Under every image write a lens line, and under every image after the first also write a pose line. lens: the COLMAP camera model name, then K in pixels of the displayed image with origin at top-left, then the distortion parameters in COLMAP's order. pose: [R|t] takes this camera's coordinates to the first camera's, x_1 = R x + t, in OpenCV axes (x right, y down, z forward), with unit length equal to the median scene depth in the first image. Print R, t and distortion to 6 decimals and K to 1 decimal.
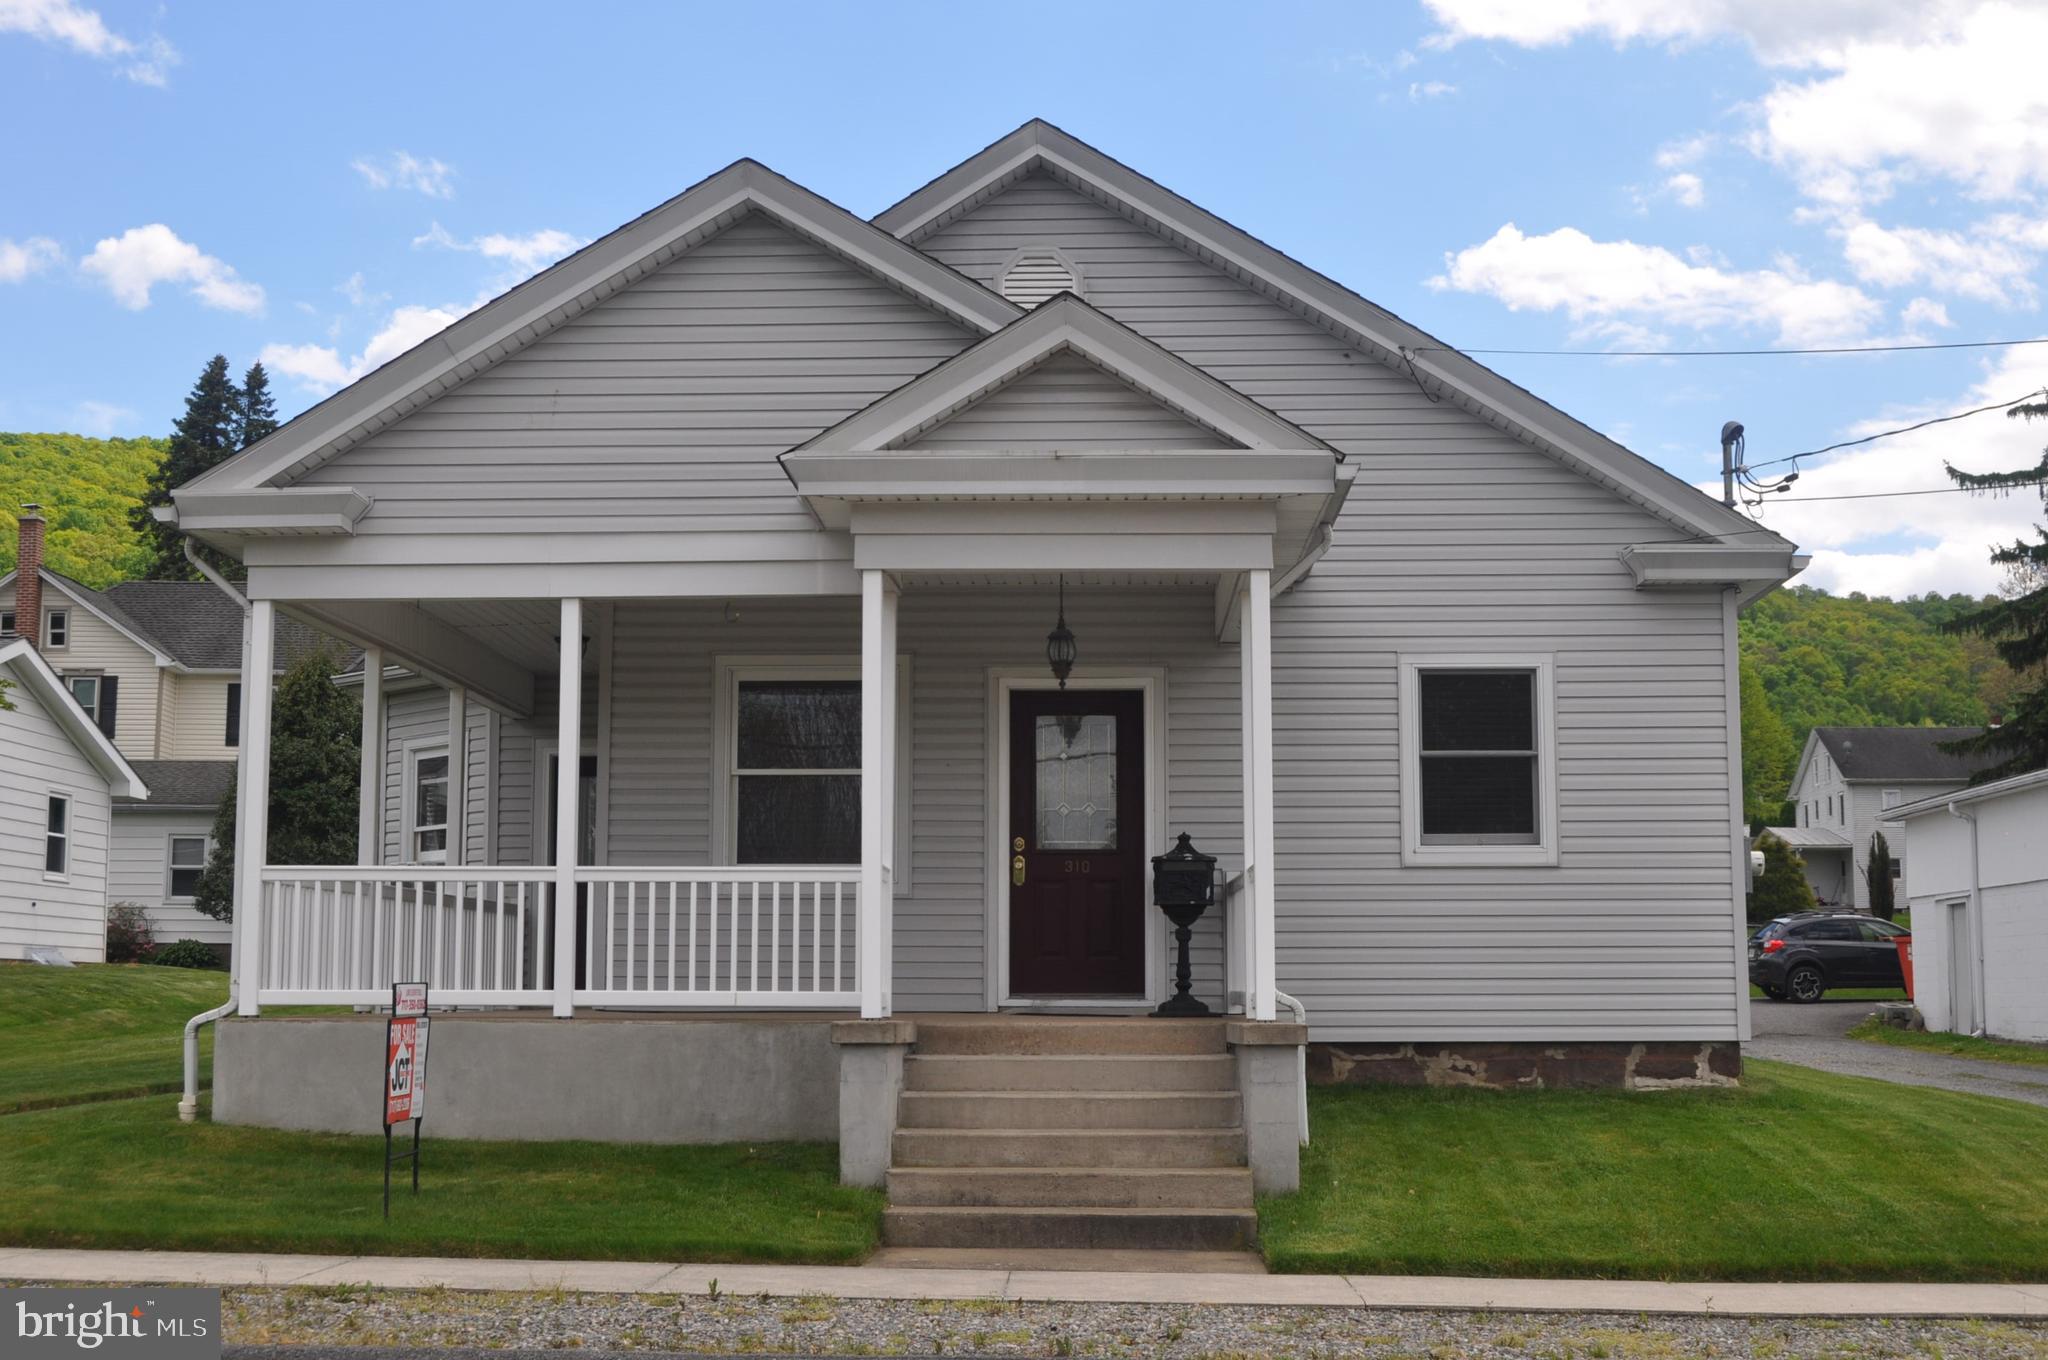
lens RADIAL K [[2426.4, 0, 1029.5], [0, 2426.4, 679.9], [0, 0, 1]] dist [0.014514, 0.000000]
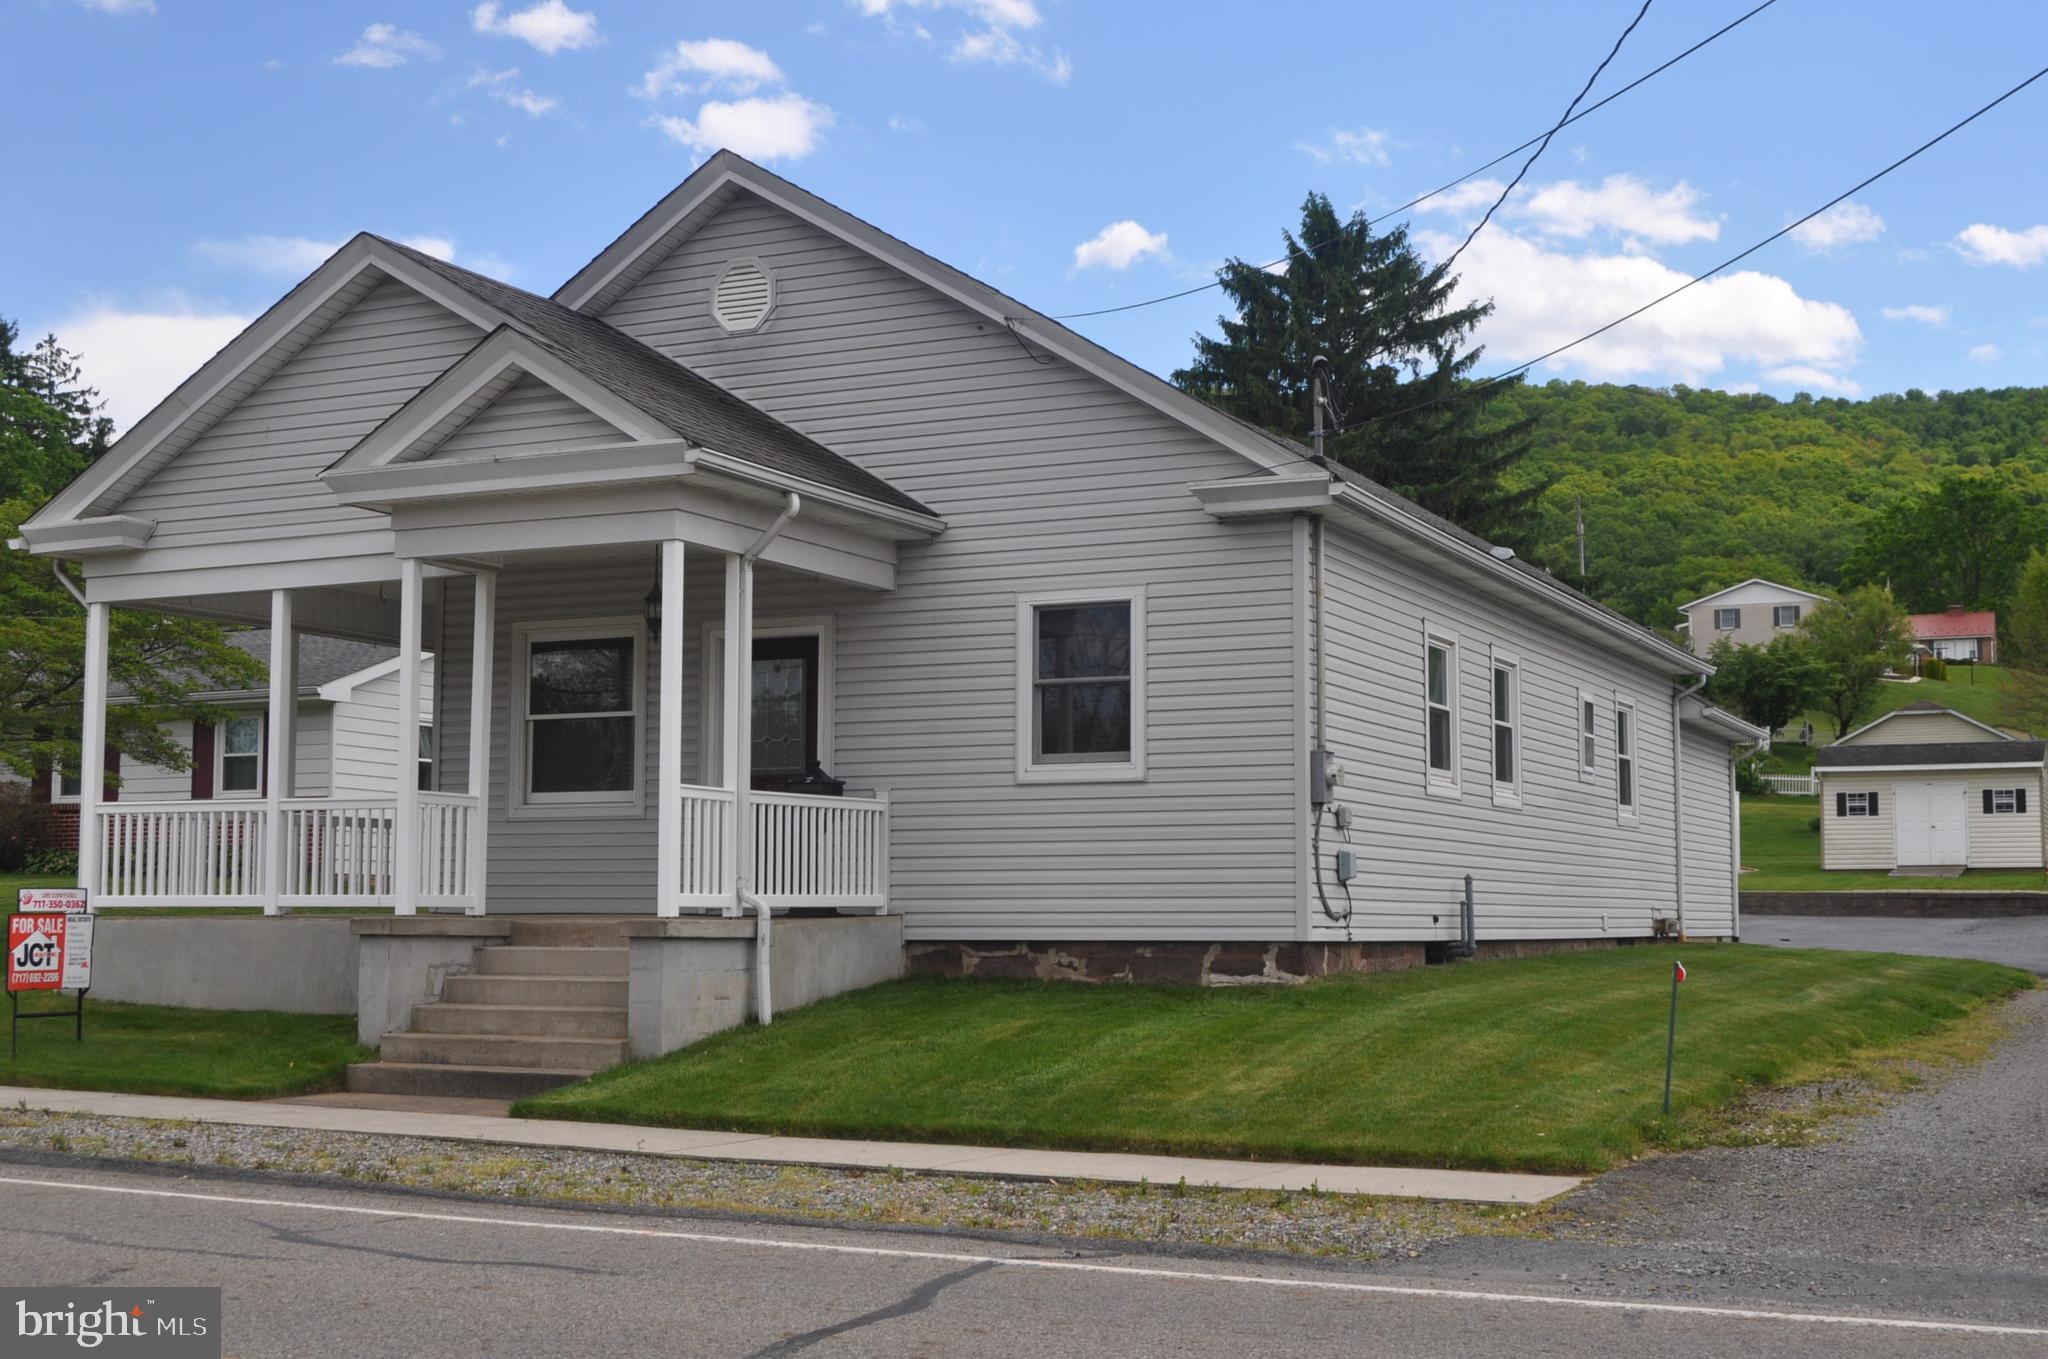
lens RADIAL K [[2335.4, 0, 1022.5], [0, 2335.4, 685.5], [0, 0, 1]] dist [0.013966, 0.000000]
pose [[0.920704, -0.037598, -0.388447, 0.643951], [0.048738, 0.998634, 0.018860, 0.012767], [0.387207, -0.036297, 0.921278, 0.014610]]
